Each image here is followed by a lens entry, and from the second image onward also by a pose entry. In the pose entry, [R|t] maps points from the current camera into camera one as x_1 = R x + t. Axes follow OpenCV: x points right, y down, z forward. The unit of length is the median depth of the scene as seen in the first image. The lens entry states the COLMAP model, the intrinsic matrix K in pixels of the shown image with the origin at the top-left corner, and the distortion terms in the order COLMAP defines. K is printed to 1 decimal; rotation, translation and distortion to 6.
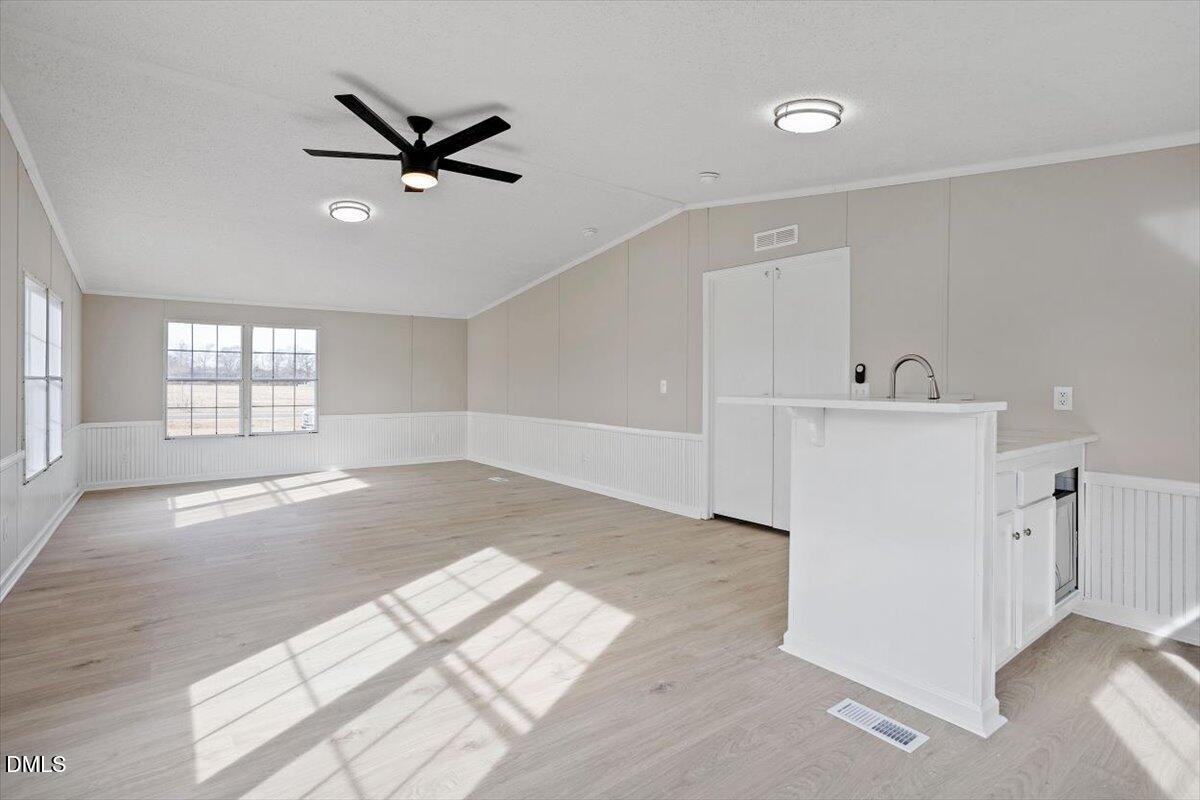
lens RADIAL K [[588.6, 0, 594.0], [0, 588.6, 386.8], [0, 0, 1]] dist [-0.050772, 0.035704]
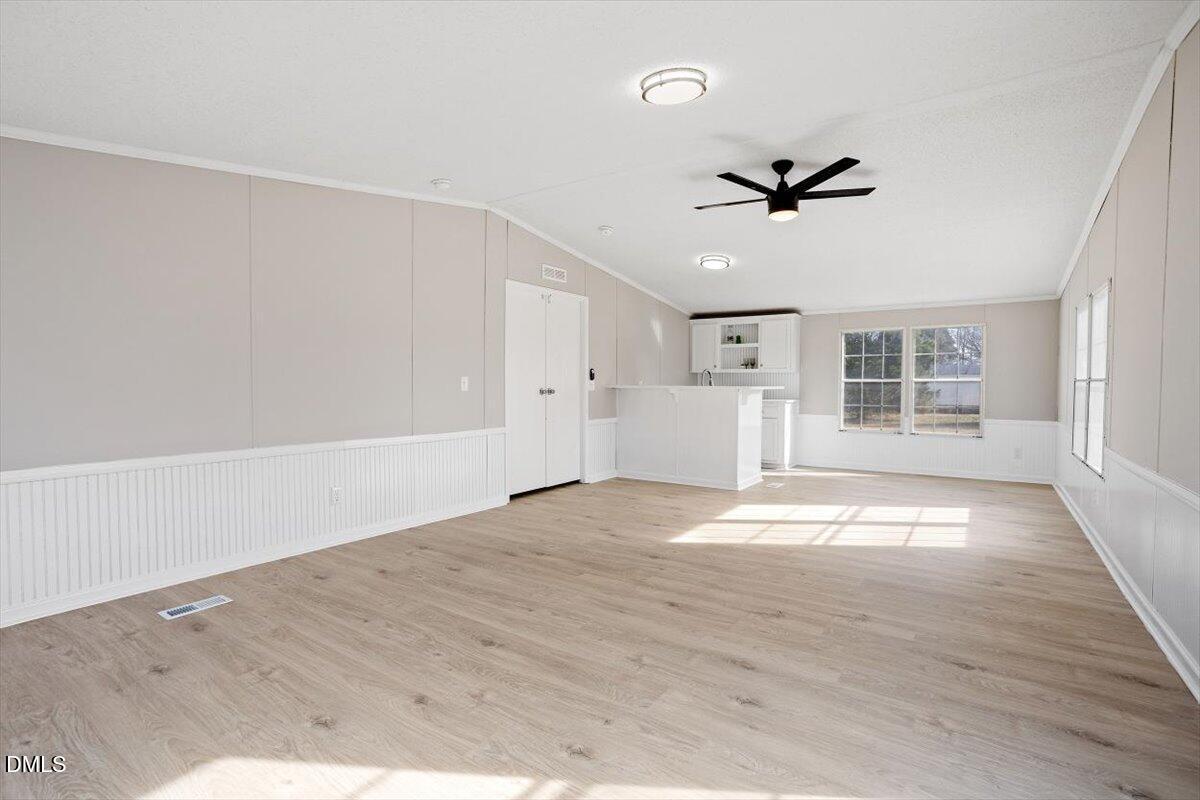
lens RADIAL K [[583.3, 0, 595.1], [0, 583.3, 397.3], [0, 0, 1]] dist [-0.061116, 0.036919]
pose [[-0.318336, -0.033746, 0.947377, -0.972544], [0.003731, 0.999314, 0.036850, -0.014815], [-0.947970, 0.015265, -0.317992, 1.286870]]
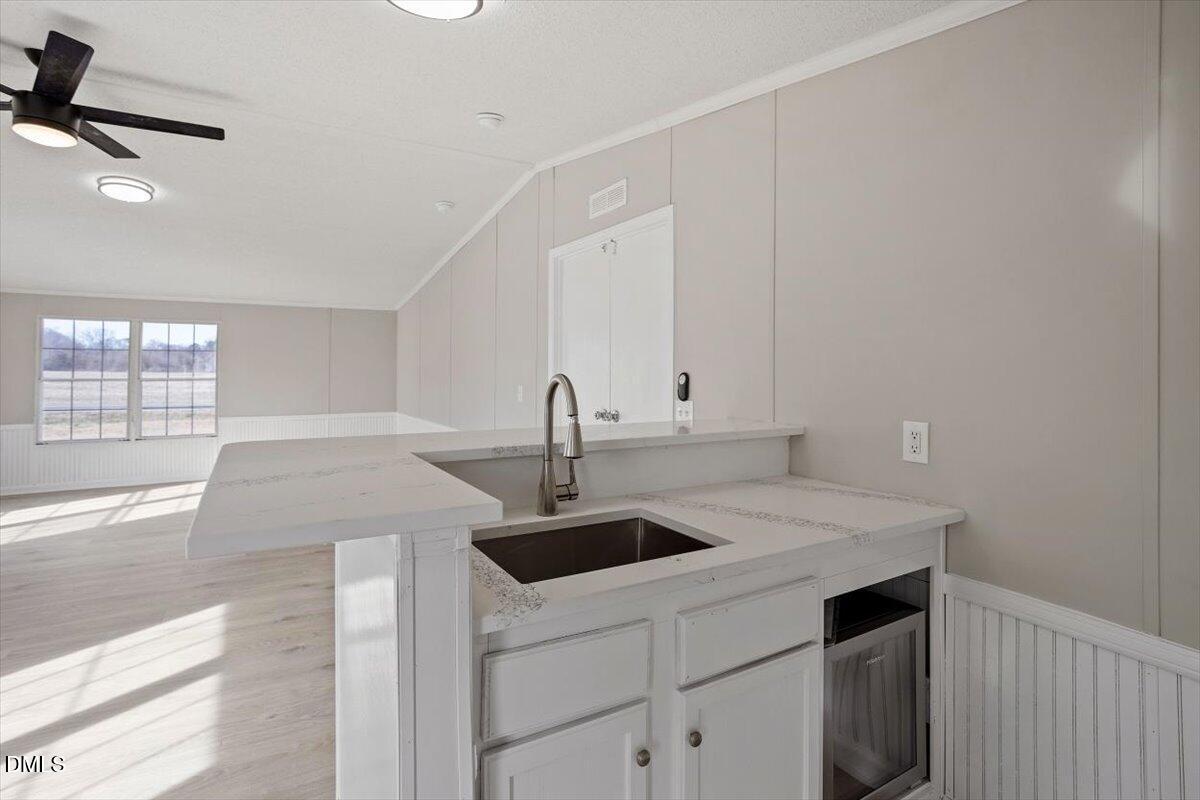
lens RADIAL K [[594.3, 0, 590.3], [0, 594.3, 369.5], [0, 0, 1]] dist [-0.053514, 0.035790]
pose [[0.993618, 0.000634, -0.112793, 0.356794], [-0.001980, 0.999928, -0.011819, -0.028704], [0.112778, 0.011967, 0.993548, 0.244436]]
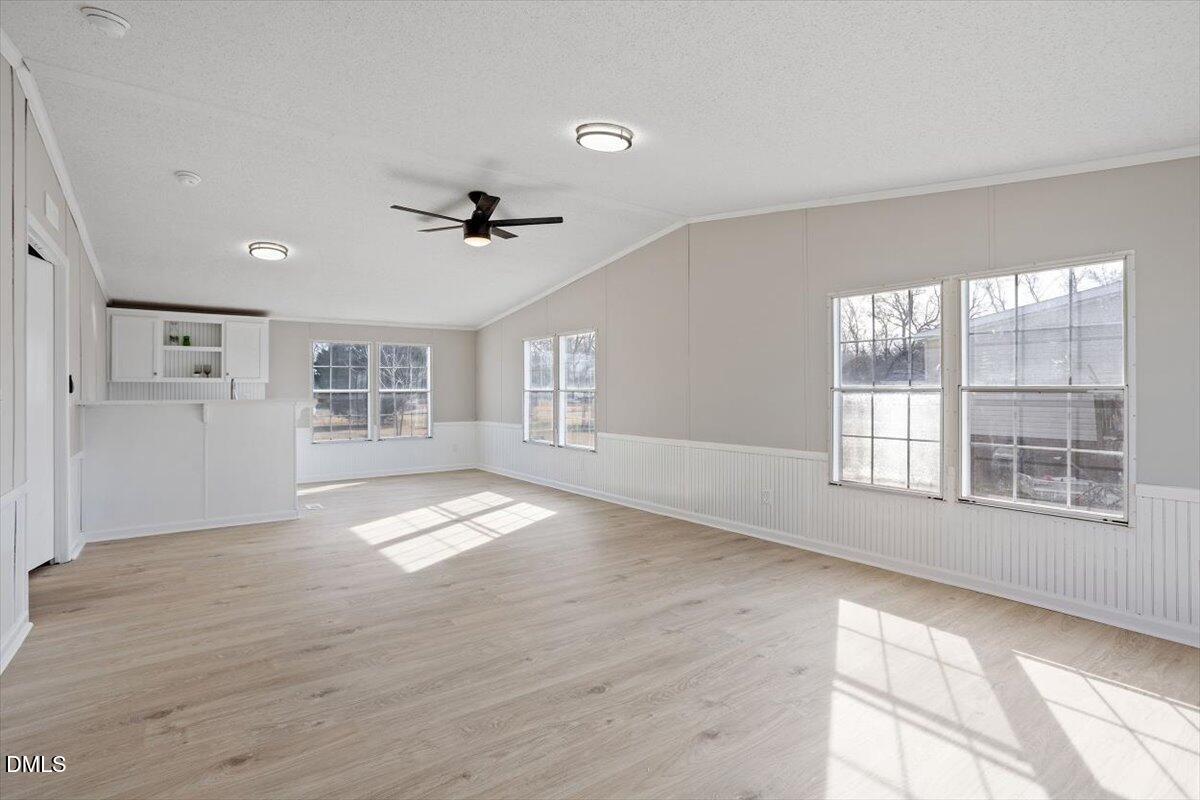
lens RADIAL K [[583.3, 0, 595.1], [0, 583.3, 397.3], [0, 0, 1]] dist [-0.061116, 0.036919]
pose [[-0.999892, -0.004946, 0.013834, -0.430217], [-0.004640, 0.999745, 0.022079, -0.021708], [-0.013940, 0.022013, -0.999661, 1.698572]]
